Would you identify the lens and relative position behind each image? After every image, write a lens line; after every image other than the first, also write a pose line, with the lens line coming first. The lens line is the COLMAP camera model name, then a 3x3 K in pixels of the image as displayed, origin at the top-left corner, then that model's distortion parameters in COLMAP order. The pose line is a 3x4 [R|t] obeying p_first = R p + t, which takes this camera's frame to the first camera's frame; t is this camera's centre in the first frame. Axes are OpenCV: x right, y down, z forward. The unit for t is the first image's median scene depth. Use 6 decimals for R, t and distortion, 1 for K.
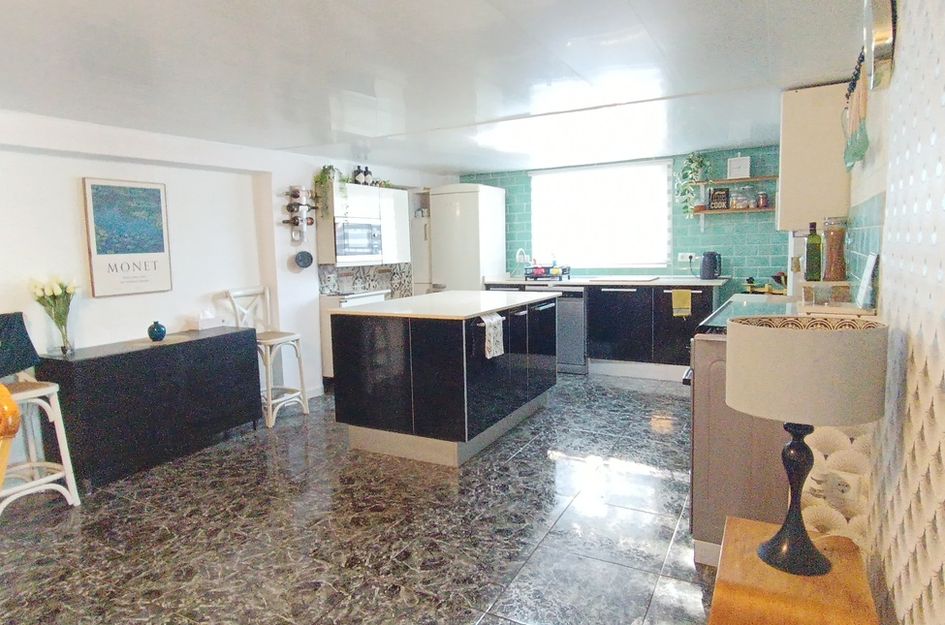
lens RADIAL K [[574.4, 0, 463.2], [0, 574.4, 313.6], [0, 0, 1]] dist [-0.038433, 0.023408]
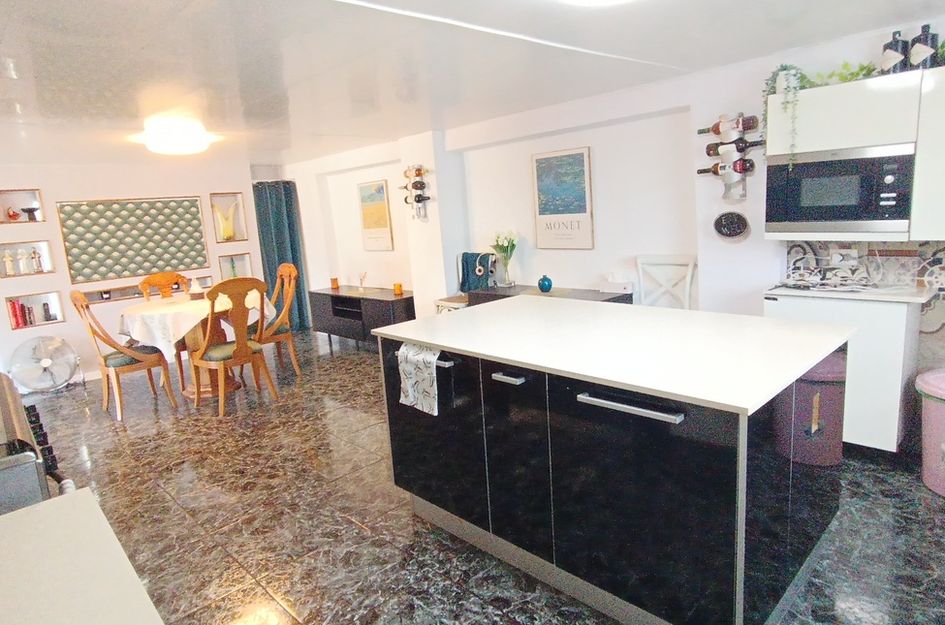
lens RADIAL K [[574.4, 0, 463.2], [0, 574.4, 313.6], [0, 0, 1]] dist [-0.038433, 0.023408]
pose [[-0.303536, 0.223195, -0.926310, 0.579882], [-0.037111, 0.968670, 0.245563, -0.182094], [0.952097, 0.108913, -0.285743, 1.123472]]
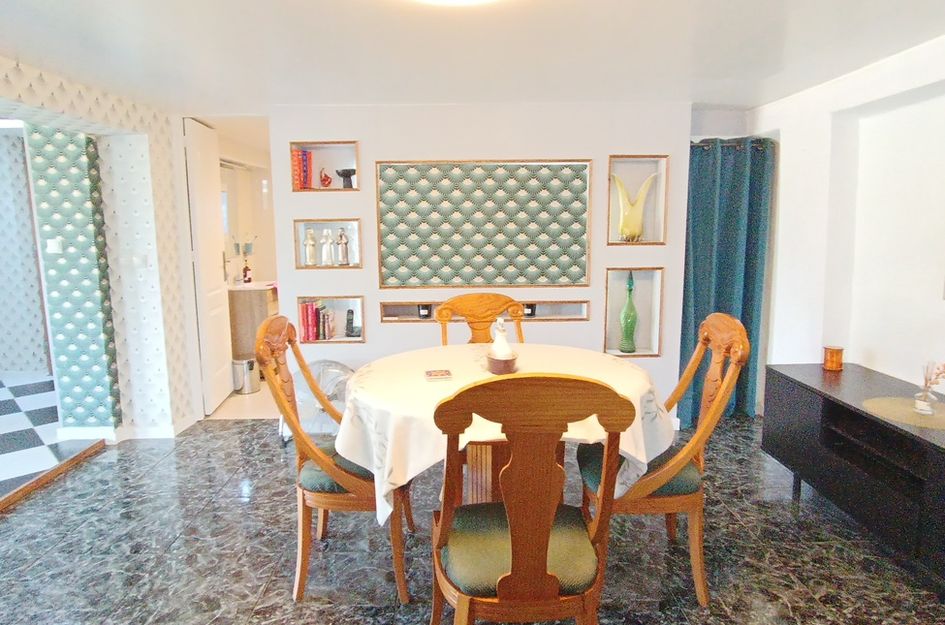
lens RADIAL K [[574.4, 0, 463.2], [0, 574.4, 313.6], [0, 0, 1]] dist [-0.038433, 0.023408]
pose [[-0.872896, 0.113167, -0.474600, -0.138080], [-0.023489, 0.961854, 0.272553, -0.086233], [0.487340, 0.249059, -0.836941, 0.630316]]
